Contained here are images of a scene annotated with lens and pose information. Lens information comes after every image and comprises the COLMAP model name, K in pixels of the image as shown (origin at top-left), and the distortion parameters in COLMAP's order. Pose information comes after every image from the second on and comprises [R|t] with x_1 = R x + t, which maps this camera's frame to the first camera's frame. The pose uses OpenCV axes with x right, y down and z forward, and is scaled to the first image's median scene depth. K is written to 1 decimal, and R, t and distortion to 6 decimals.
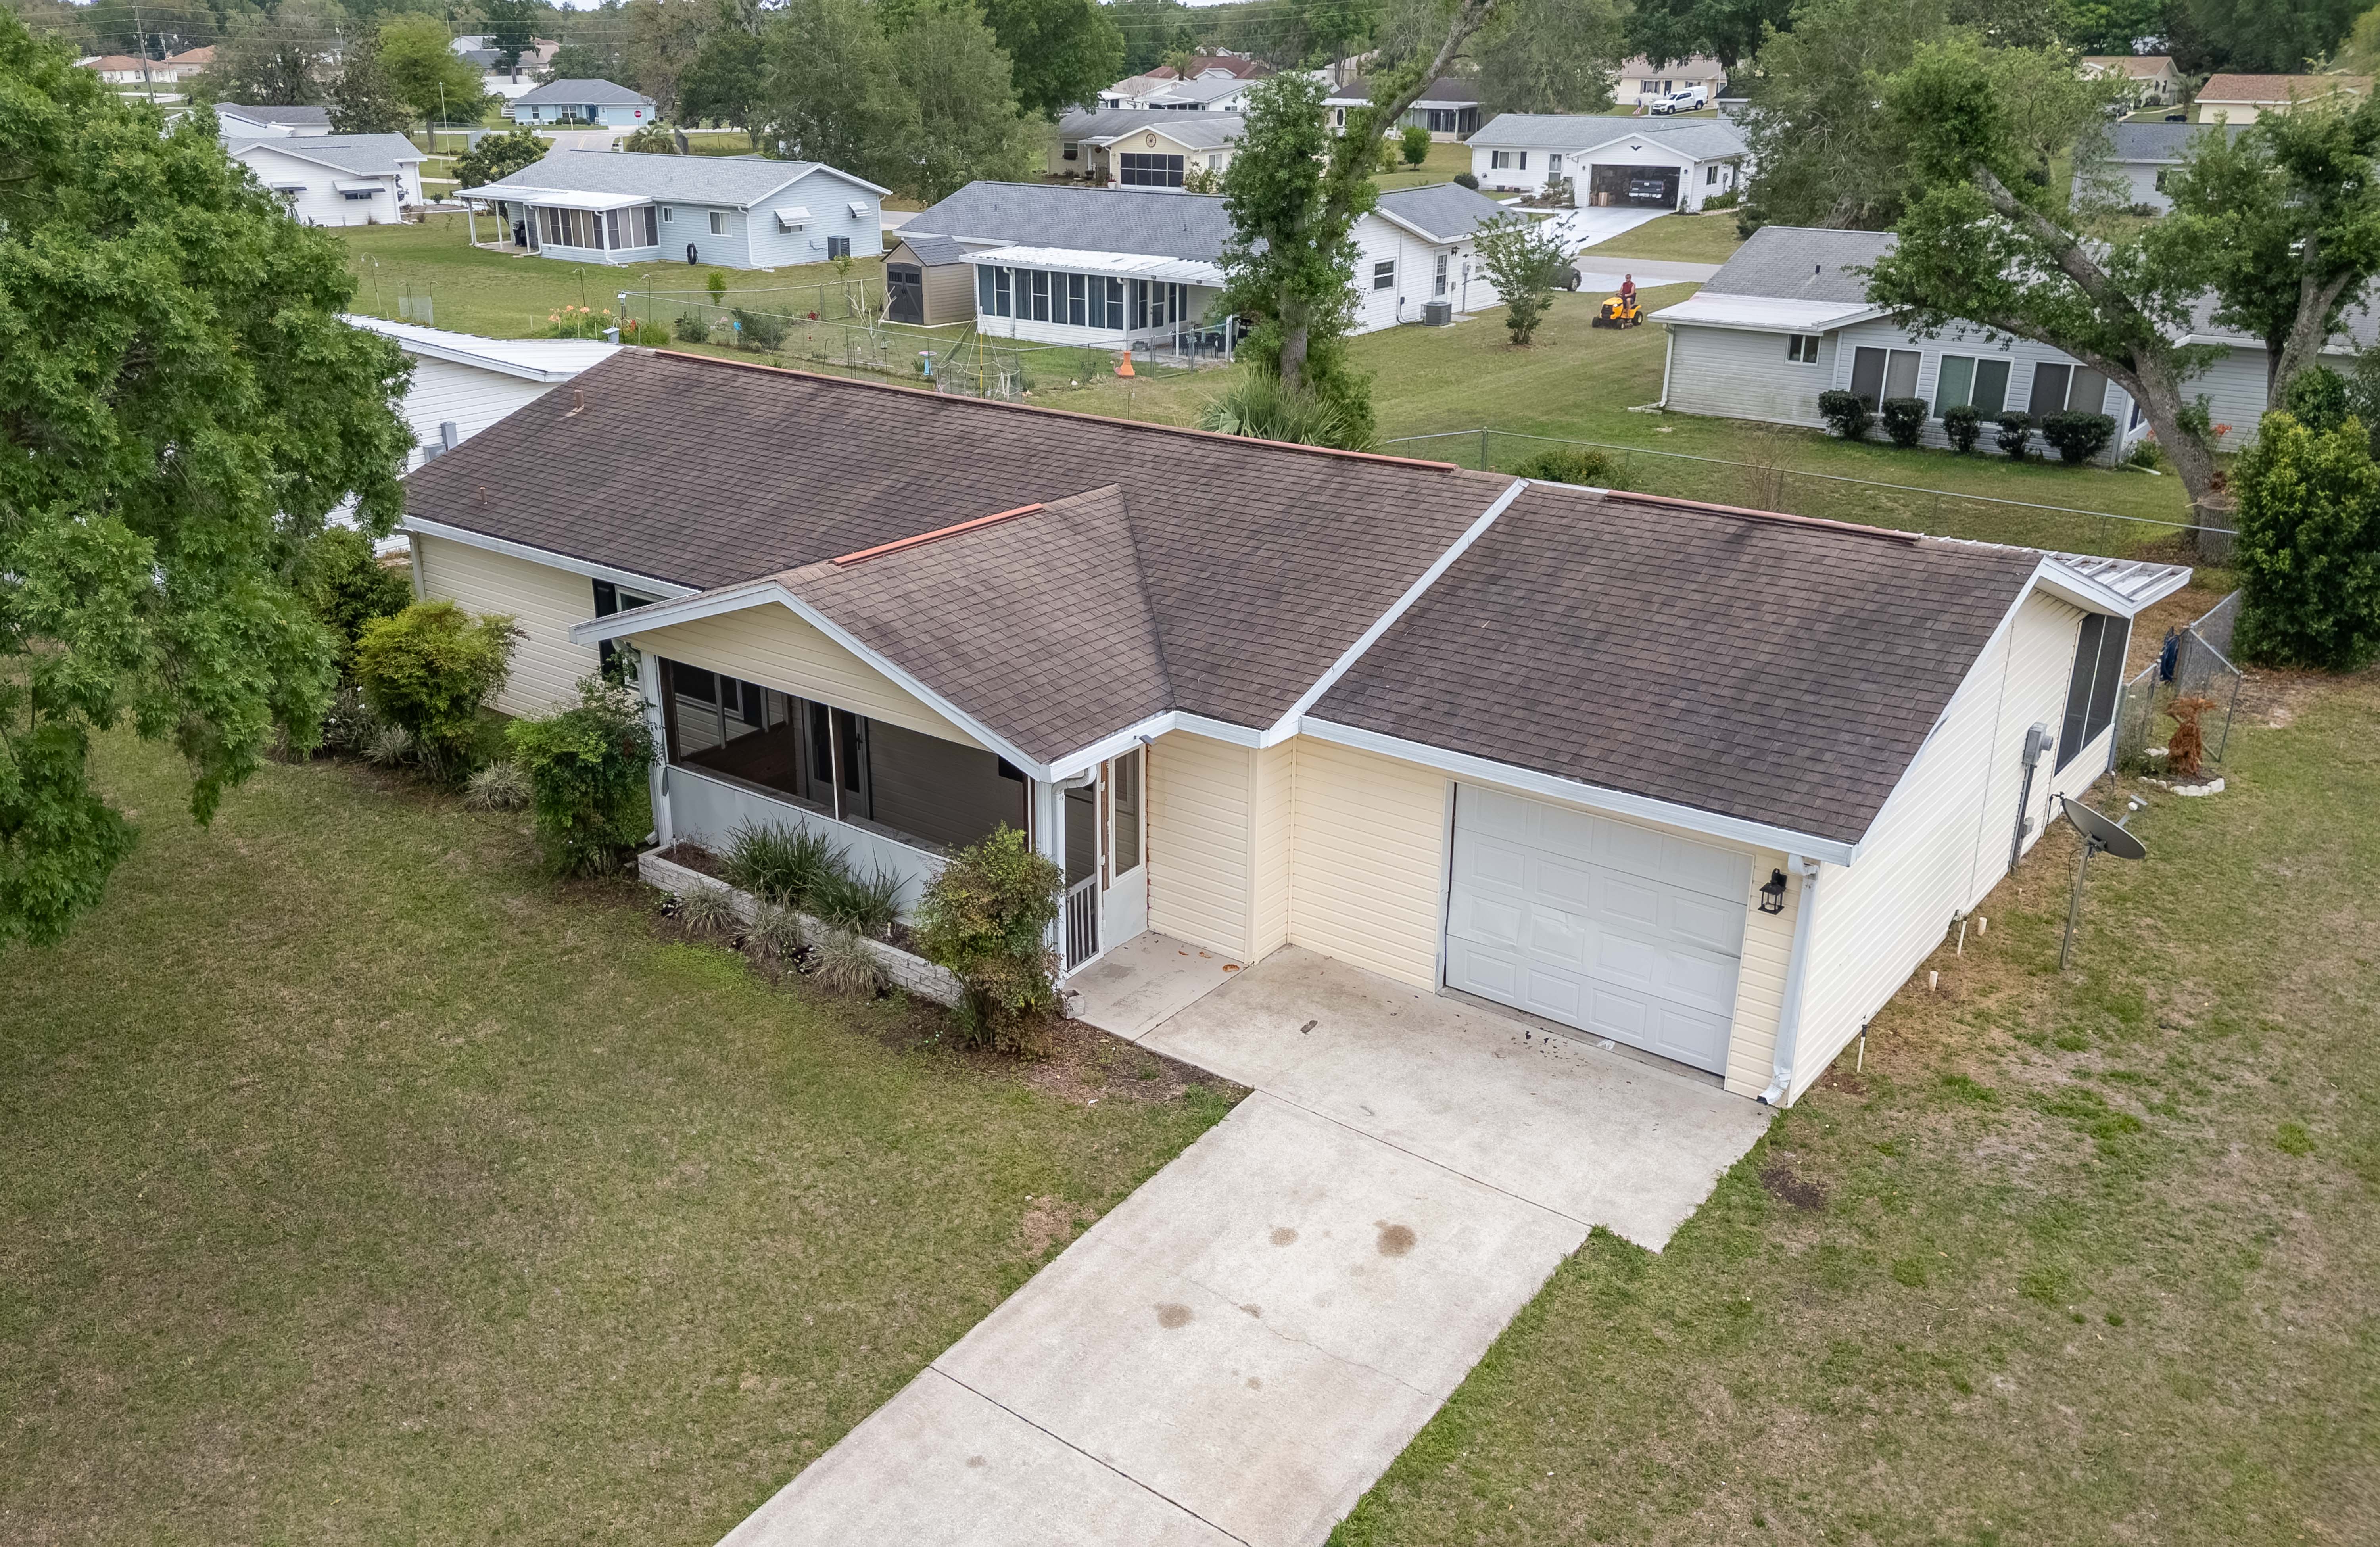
lens RADIAL K [[1905.3, 0, 1132.7], [0, 1905.3, 775.1], [0, 0, 1]] dist [0.075021, -0.093415]
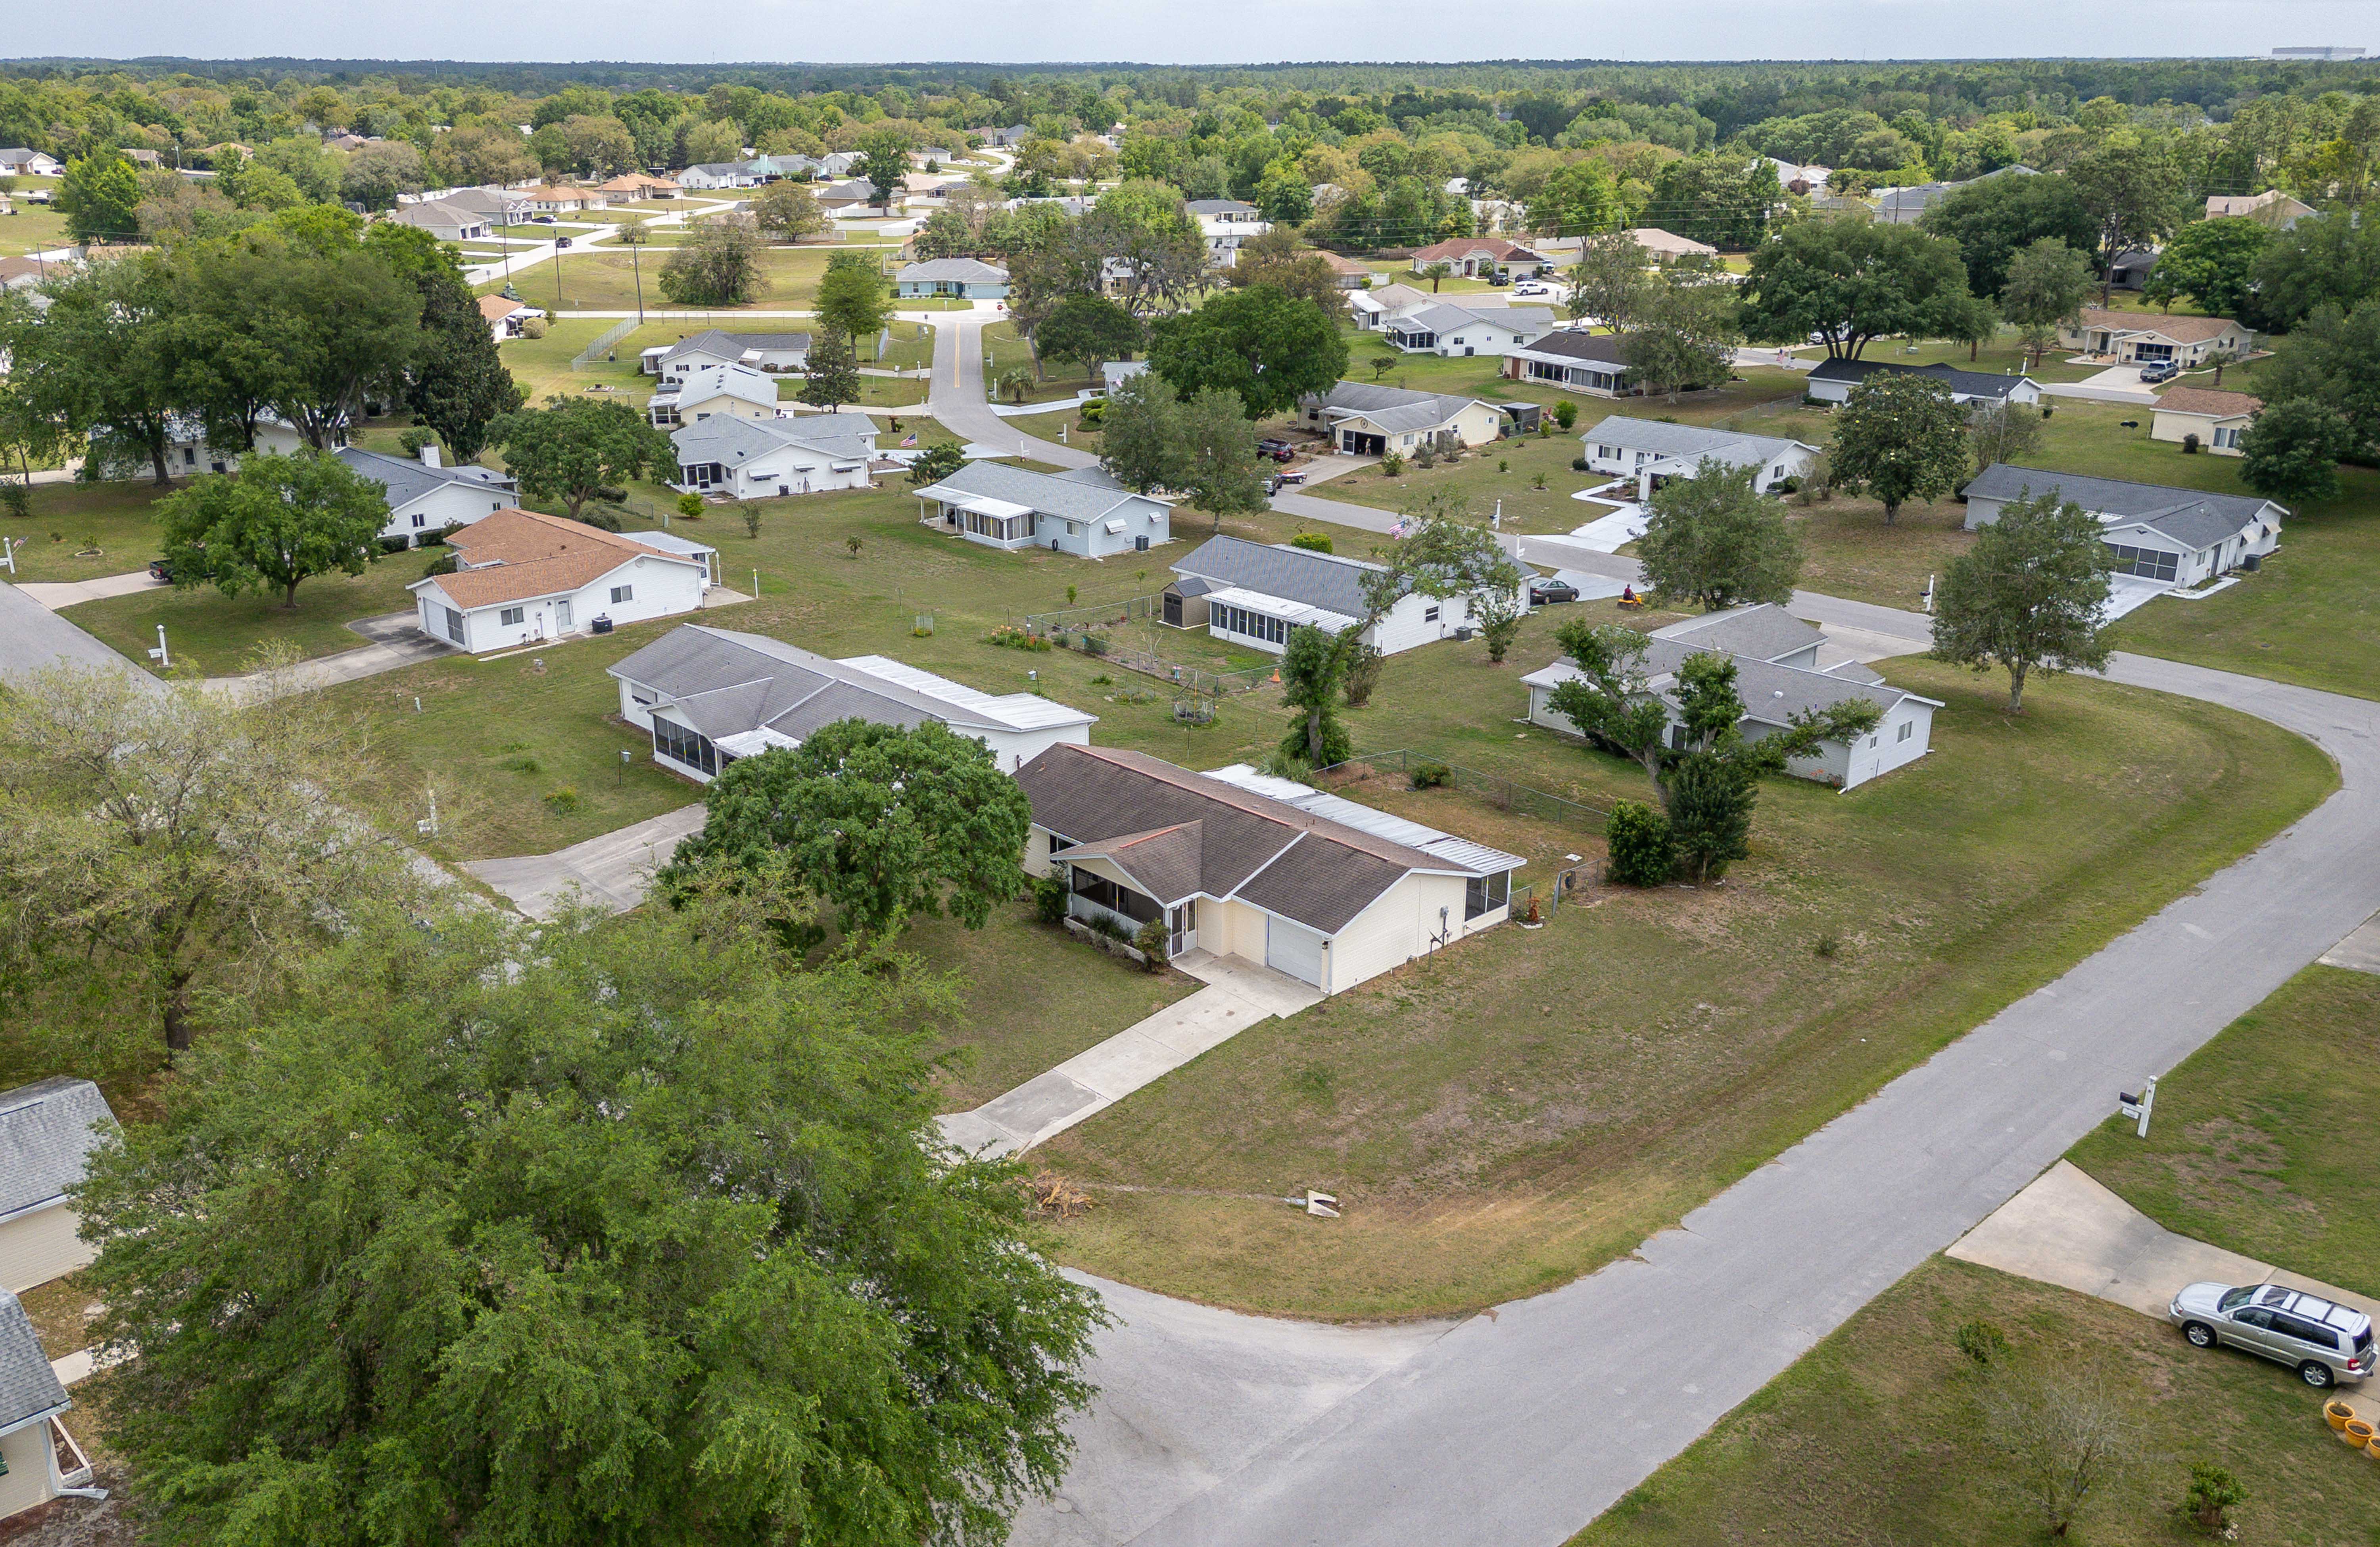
lens RADIAL K [[1905.3, 0, 1132.7], [0, 1905.3, 775.1], [0, 0, 1]] dist [0.075021, -0.093415]
pose [[0.987220, 0.050536, -0.151137, 0.189193], [-0.054664, 0.998233, -0.023284, -0.070848], [0.149693, 0.031248, 0.988239, -1.198644]]
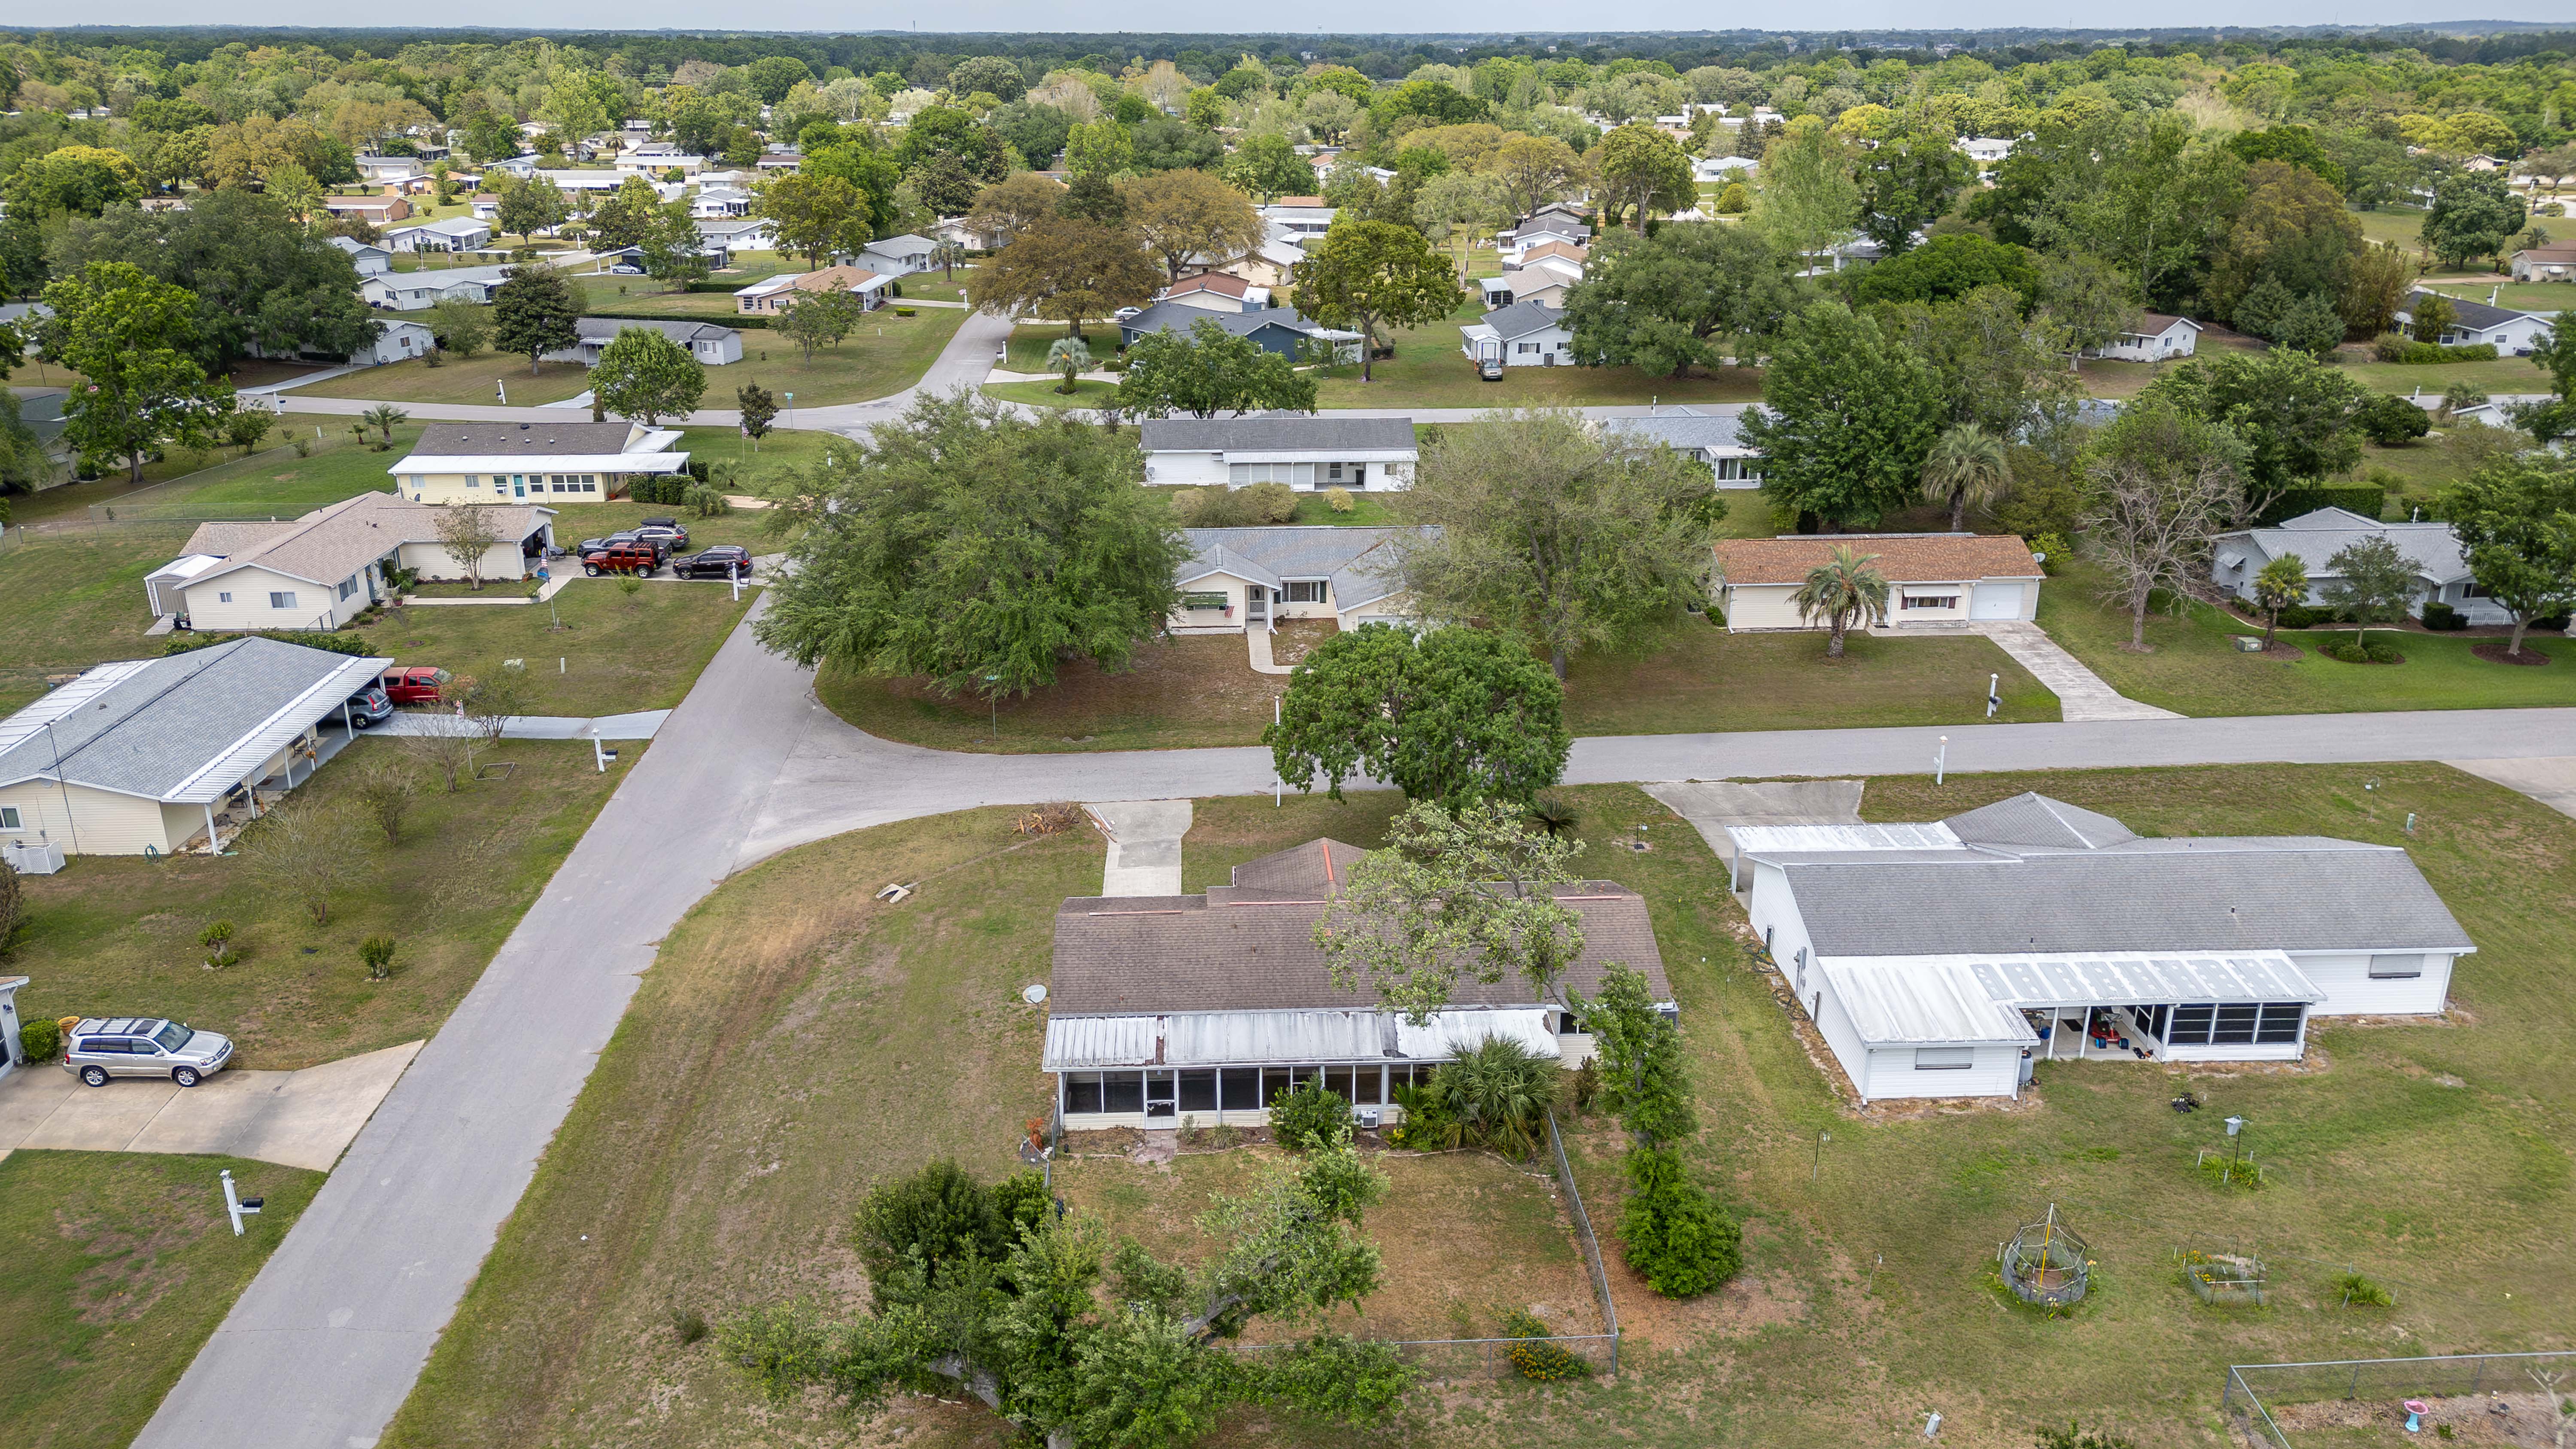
lens RADIAL K [[1833.4, 0, 1323.1], [0, 1833.4, 728.5], [0, 0, 1]] dist [0.070660, -0.073136]
pose [[-0.731374, 0.236699, -0.639582, 0.883726], [-0.255344, 0.774575, 0.578648, -1.000287], [0.632369, 0.586522, -0.506065, 1.130165]]
